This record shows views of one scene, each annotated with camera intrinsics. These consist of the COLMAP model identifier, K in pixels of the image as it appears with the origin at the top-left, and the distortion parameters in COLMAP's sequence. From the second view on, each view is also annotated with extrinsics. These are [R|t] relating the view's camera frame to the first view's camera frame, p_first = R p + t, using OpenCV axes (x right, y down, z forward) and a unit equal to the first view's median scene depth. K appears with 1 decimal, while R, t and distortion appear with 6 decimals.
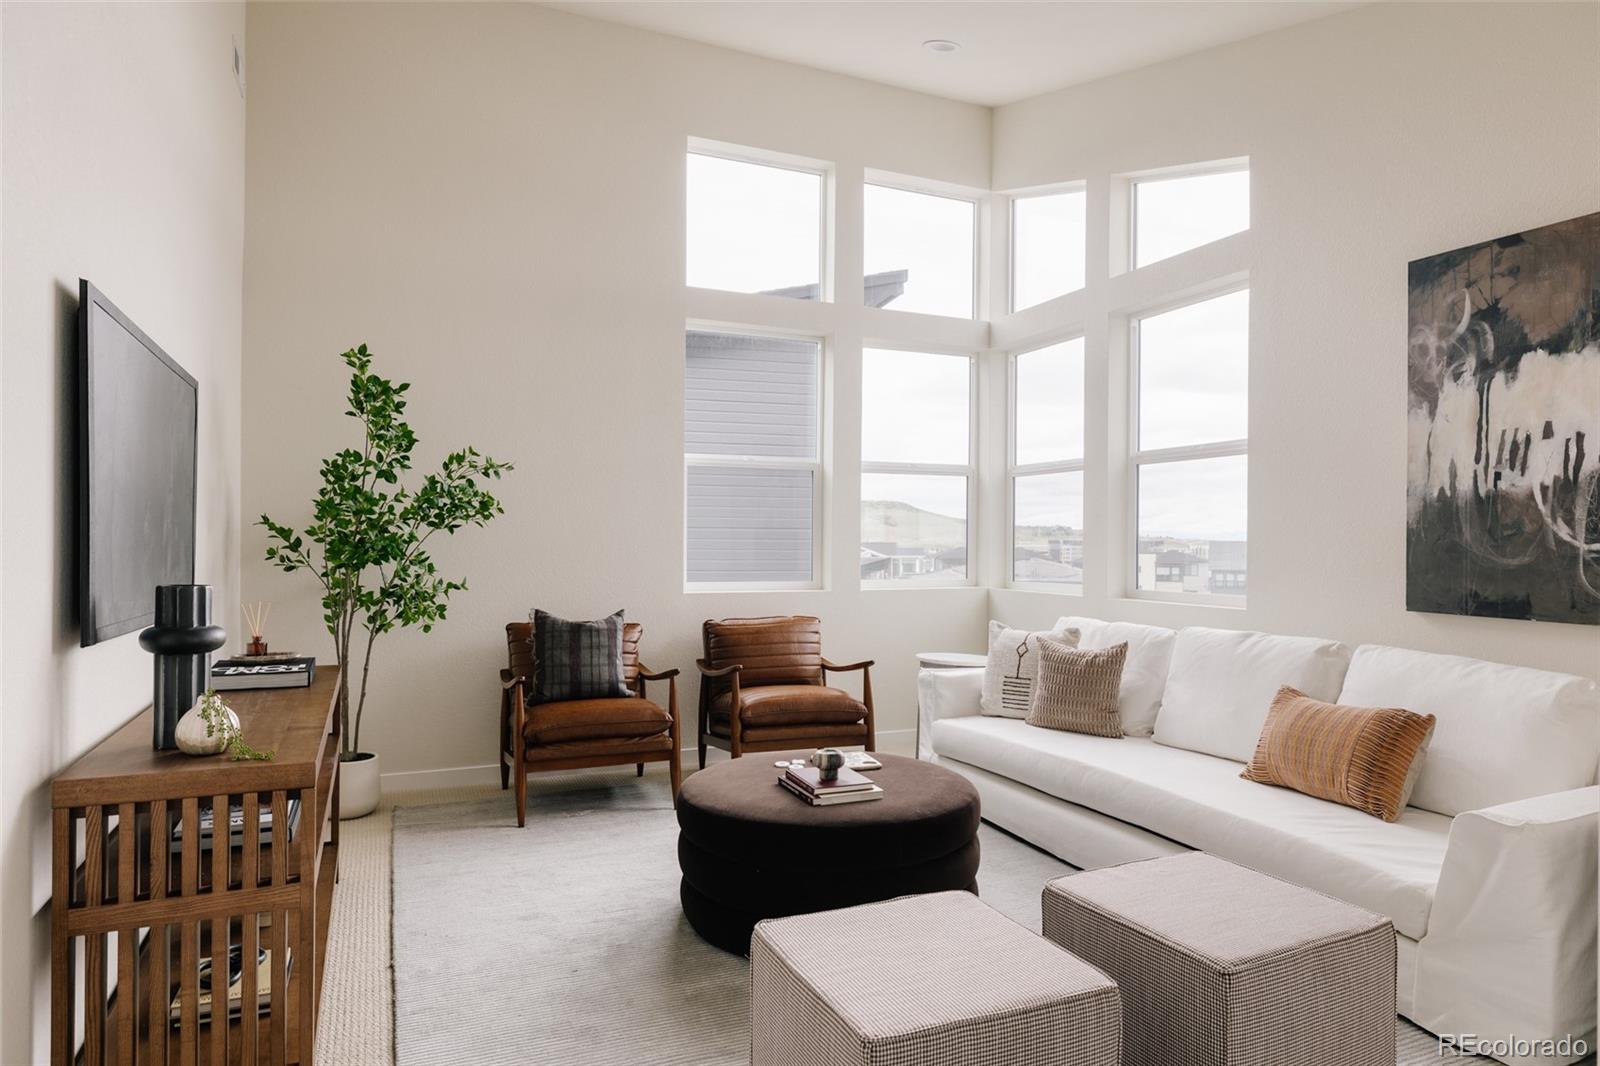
lens RADIAL K [[948.7, 0, 808.2], [0, 948.7, 540.9], [0, 0, 1]] dist [-0.000329, 0.000649]
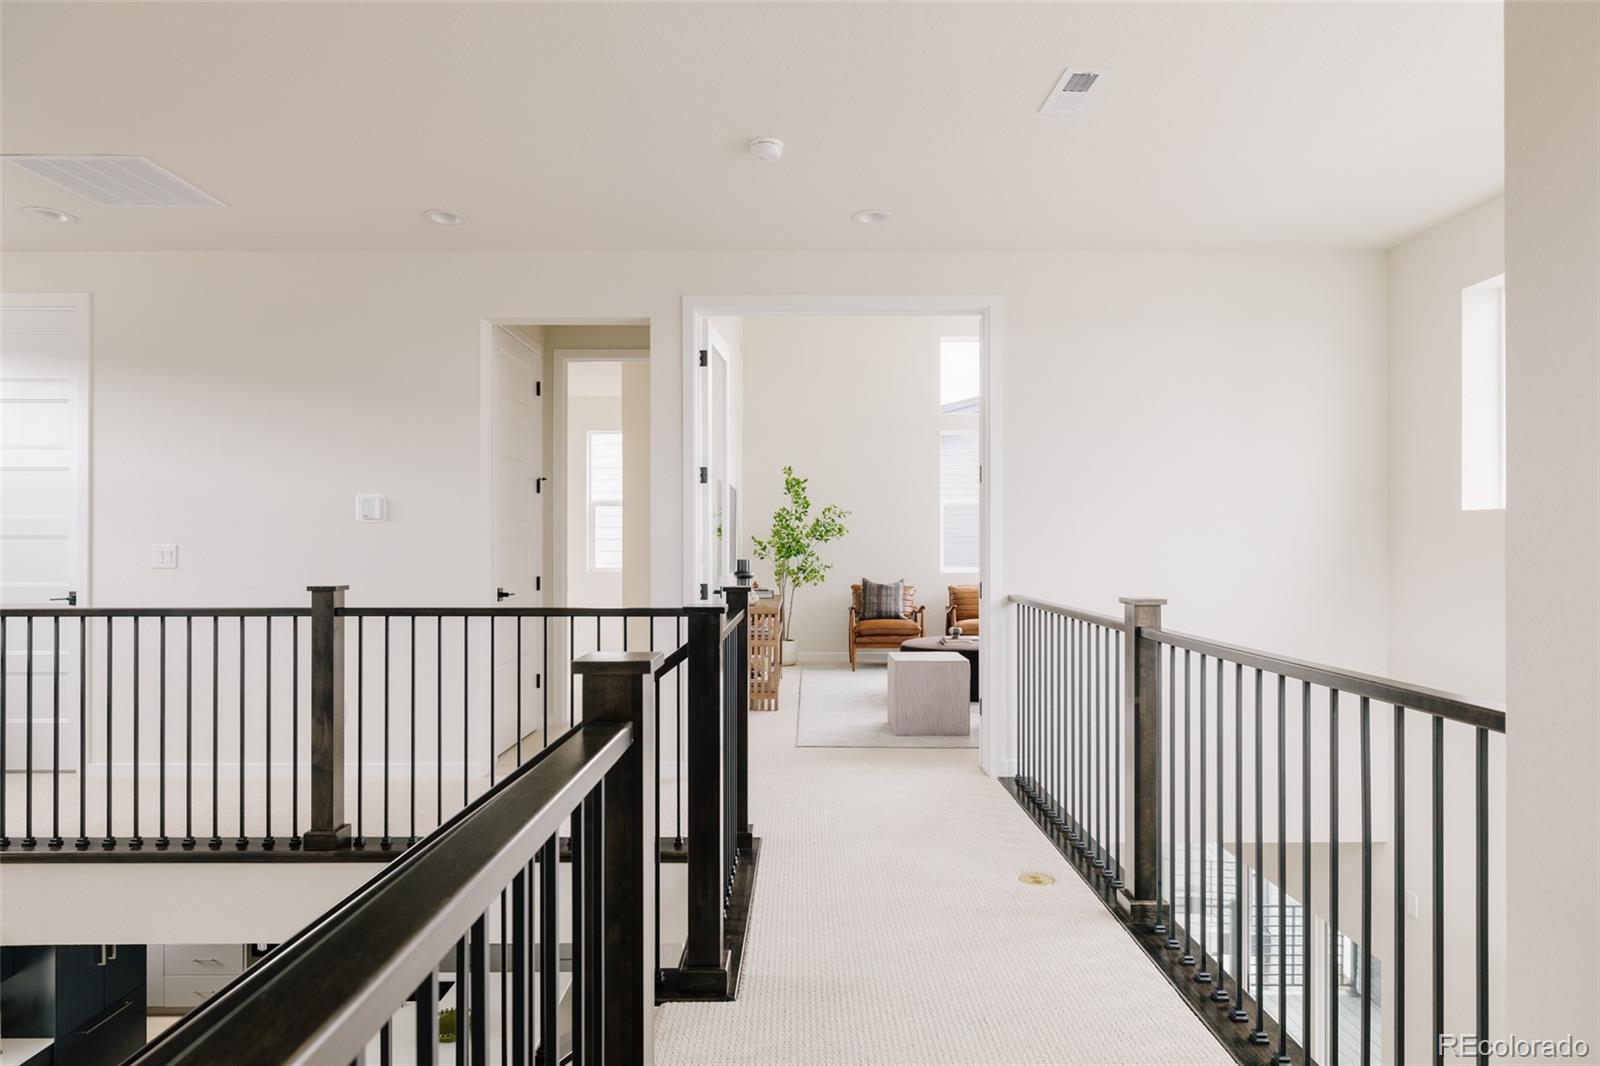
lens RADIAL K [[895.7, 0, 799.7], [0, 895.7, 539.5], [0, 0, 1]] dist [0.001222, 0.000319]
pose [[0.911651, -0.007633, -0.410895, 0.445713], [0.005783, 0.999967, -0.005746, -0.004281], [0.410925, 0.002862, 0.911664, -0.972504]]
